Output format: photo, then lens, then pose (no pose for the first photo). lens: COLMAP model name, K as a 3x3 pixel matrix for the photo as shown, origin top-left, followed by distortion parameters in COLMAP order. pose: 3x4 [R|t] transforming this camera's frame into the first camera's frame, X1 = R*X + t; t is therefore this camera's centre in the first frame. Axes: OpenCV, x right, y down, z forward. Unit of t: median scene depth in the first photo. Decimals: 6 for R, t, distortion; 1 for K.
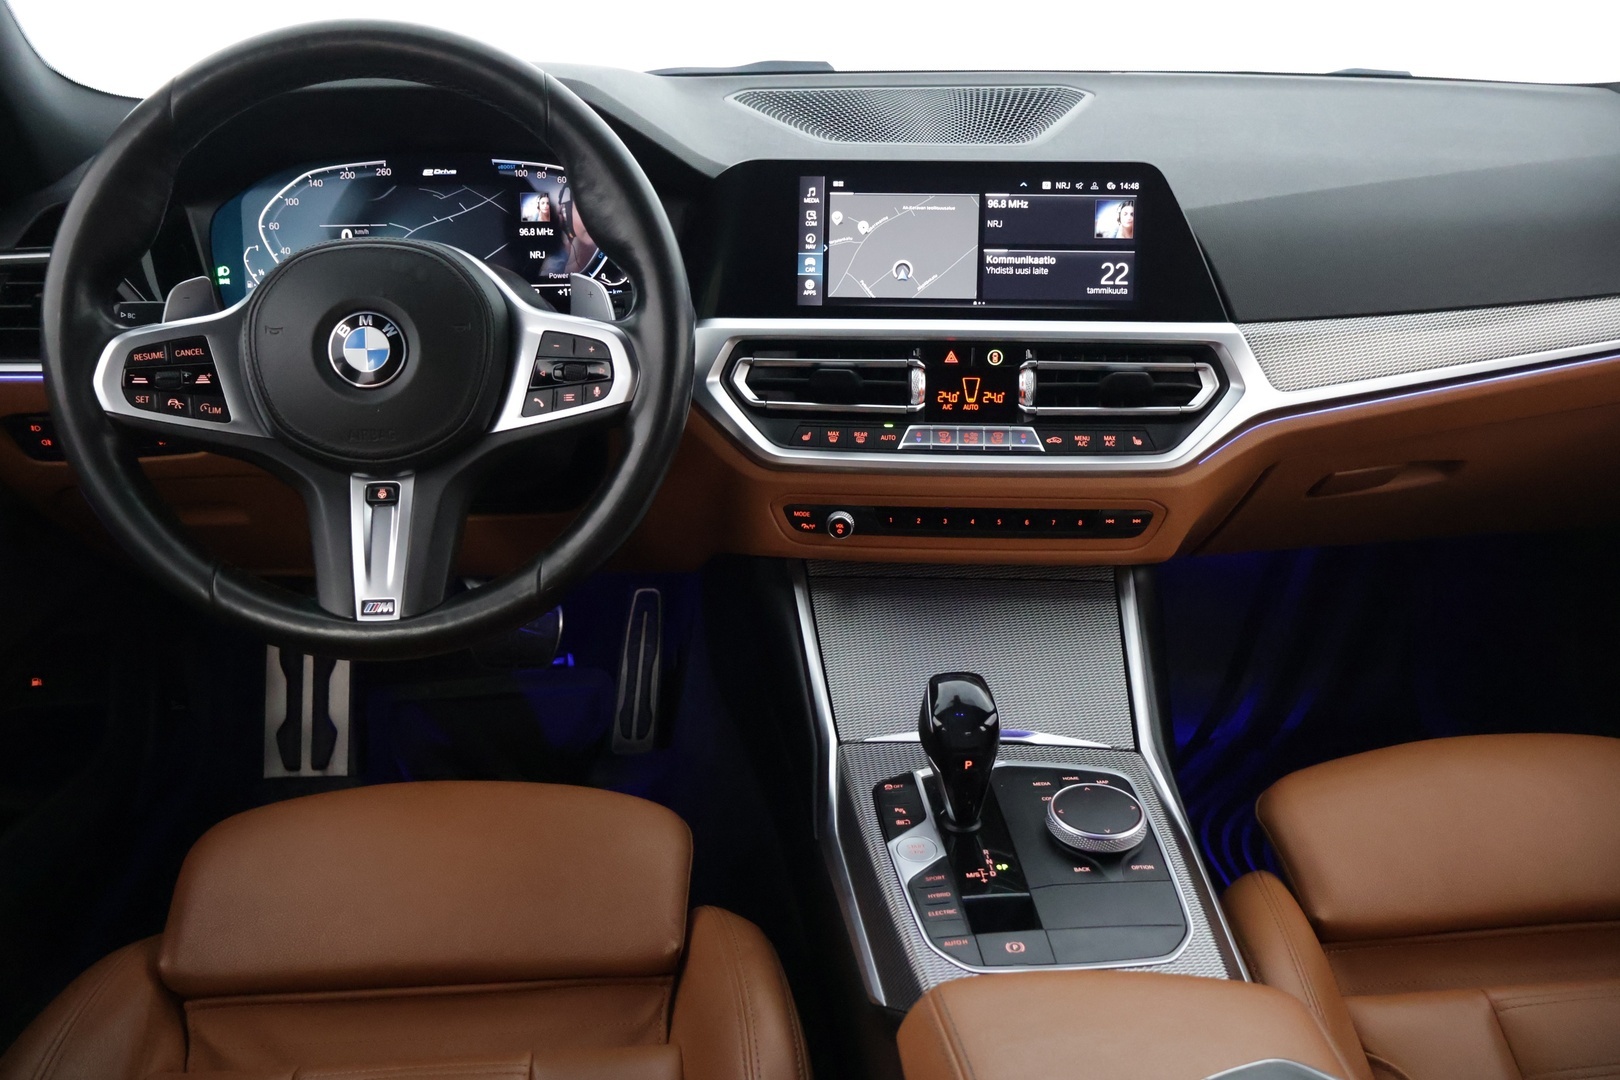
lens RADIAL K [[1352.5, 0, 805.1], [0, 1352.5, 532.7], [0, 0, 1]] dist [0.004915, 0.001919]
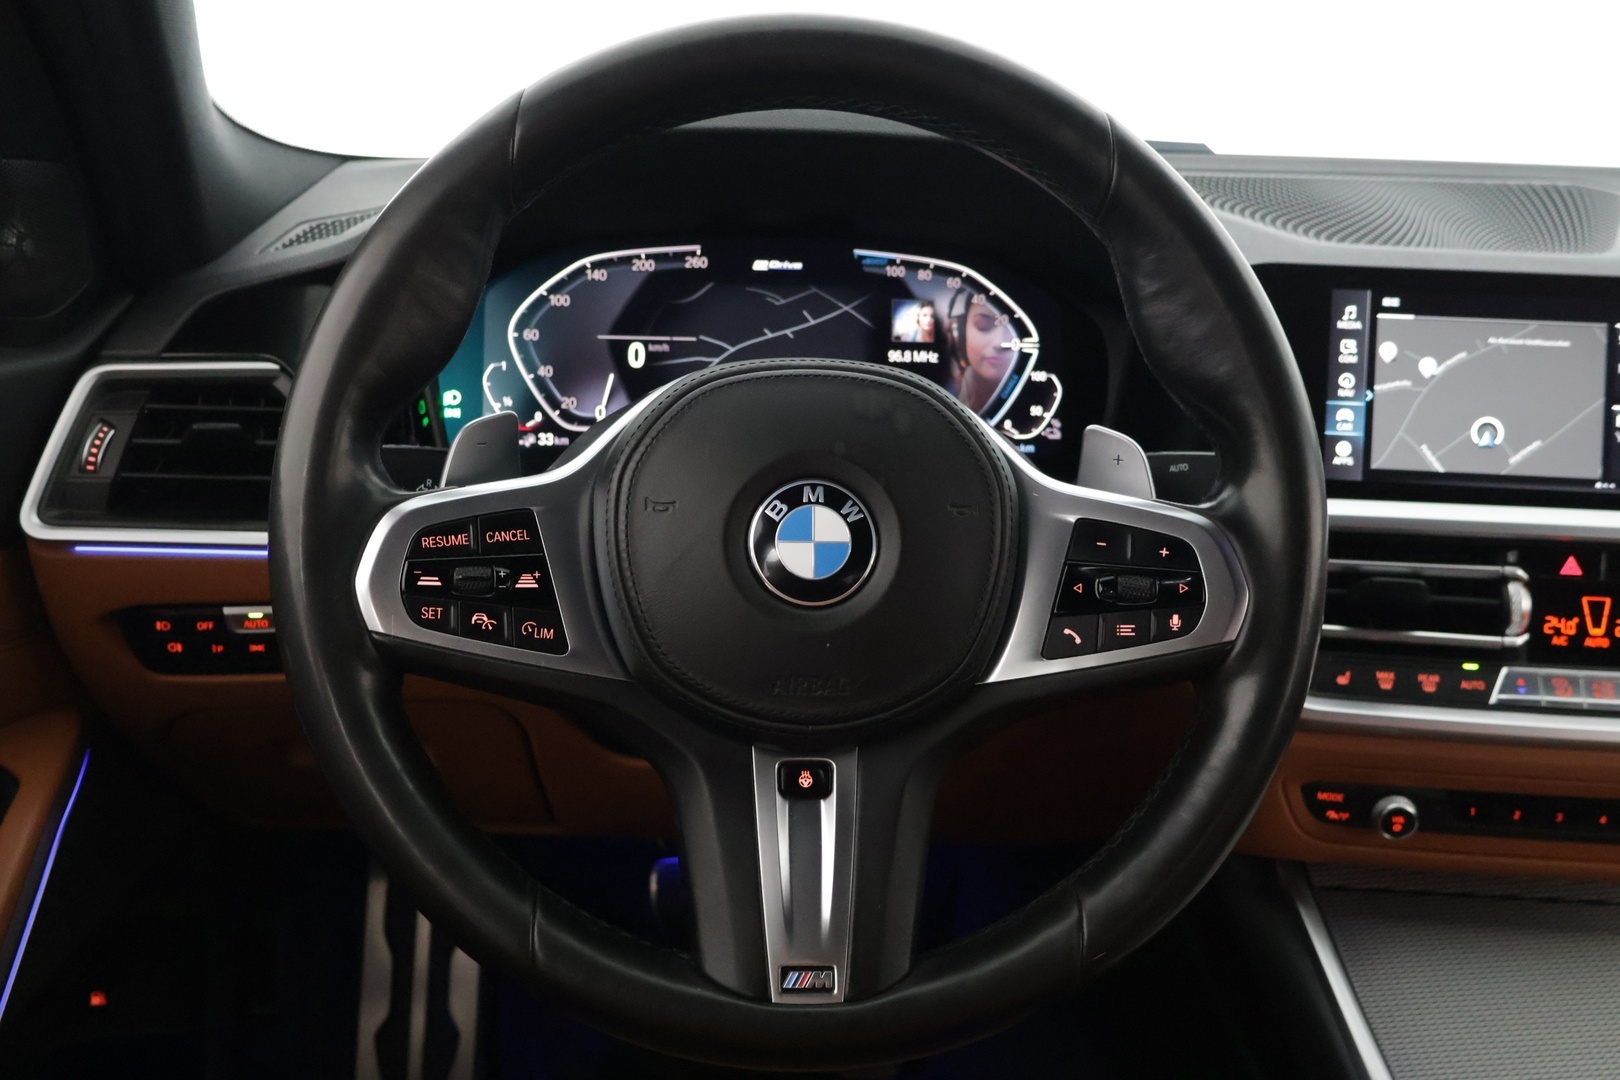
lens RADIAL K [[1521.8, 0, 816.0], [0, 1521.8, 538.4], [0, 0, 1]] dist [0.014410, 0.000000]
pose [[0.999376, 0.034318, 0.008356, -0.263831], [-0.033285, 0.994199, -0.102275, -0.054937], [-0.011818, 0.101933, 0.994721, 0.264639]]
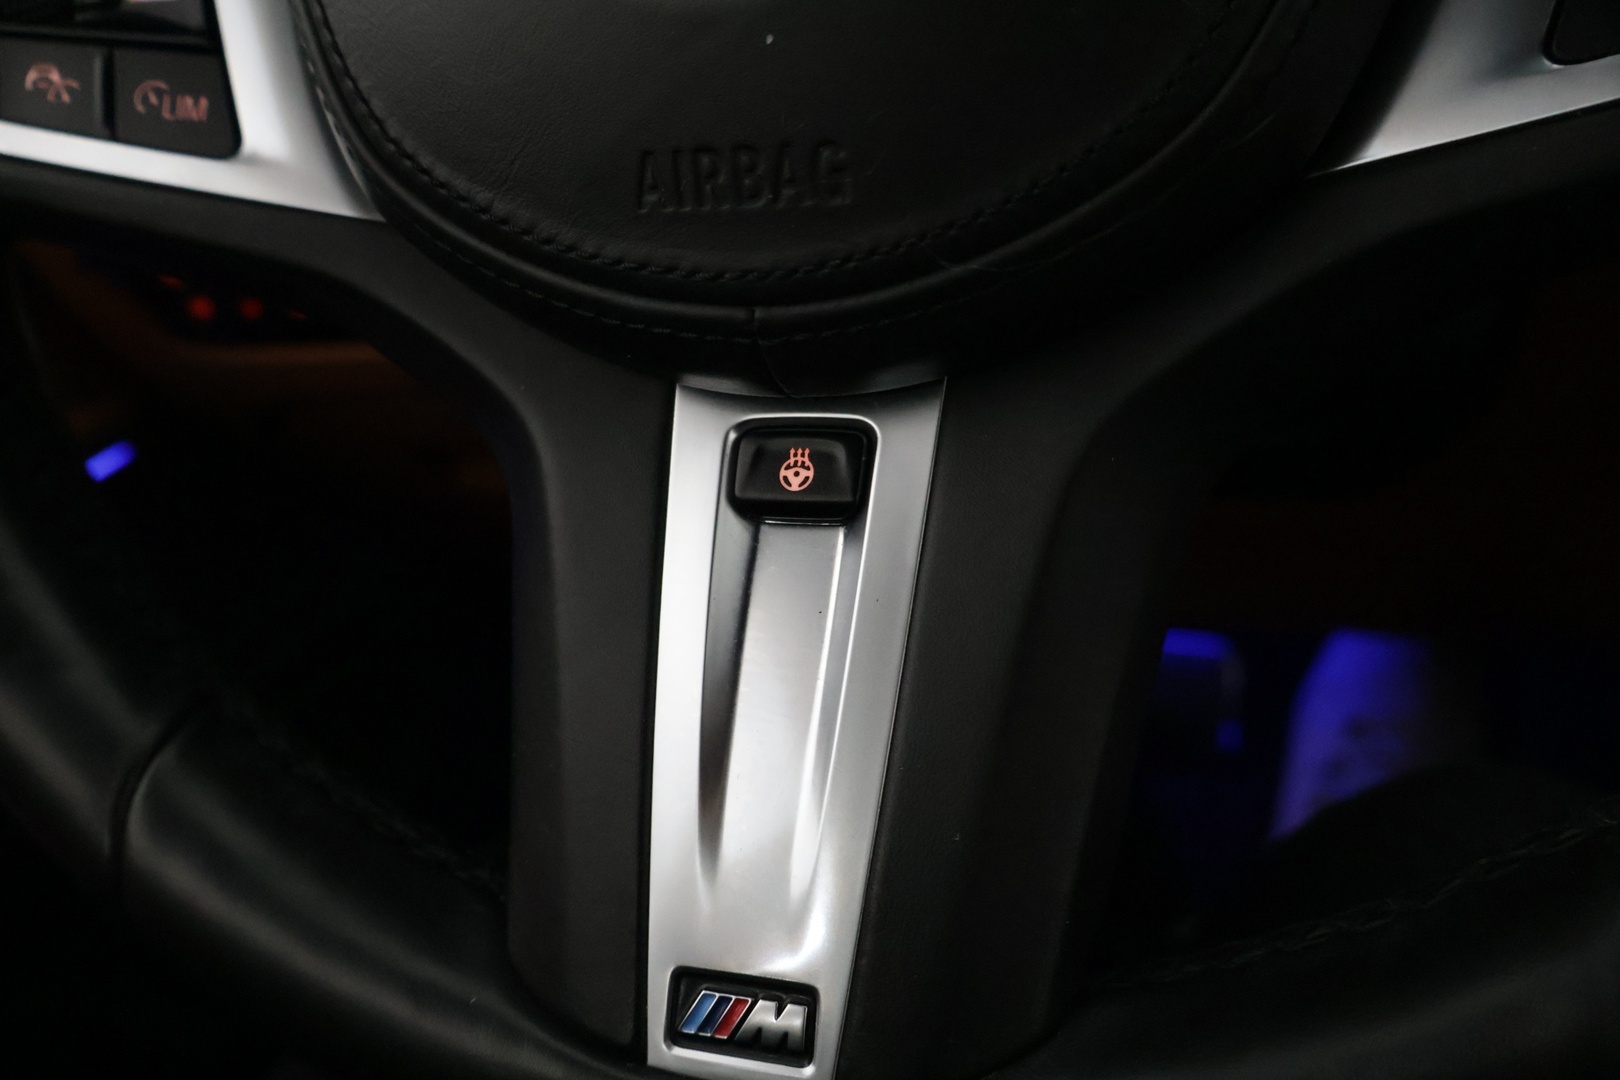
lens RADIAL K [[1352.5, 0, 804.9], [0, 1352.5, 539.1], [0, 0, 1]] dist [0.004915, 0.001919]
pose [[0.919624, 0.064487, -0.387471, -0.187593], [-0.044033, 0.997139, 0.061445, -0.025869], [0.390325, -0.039445, 0.919832, 0.663769]]
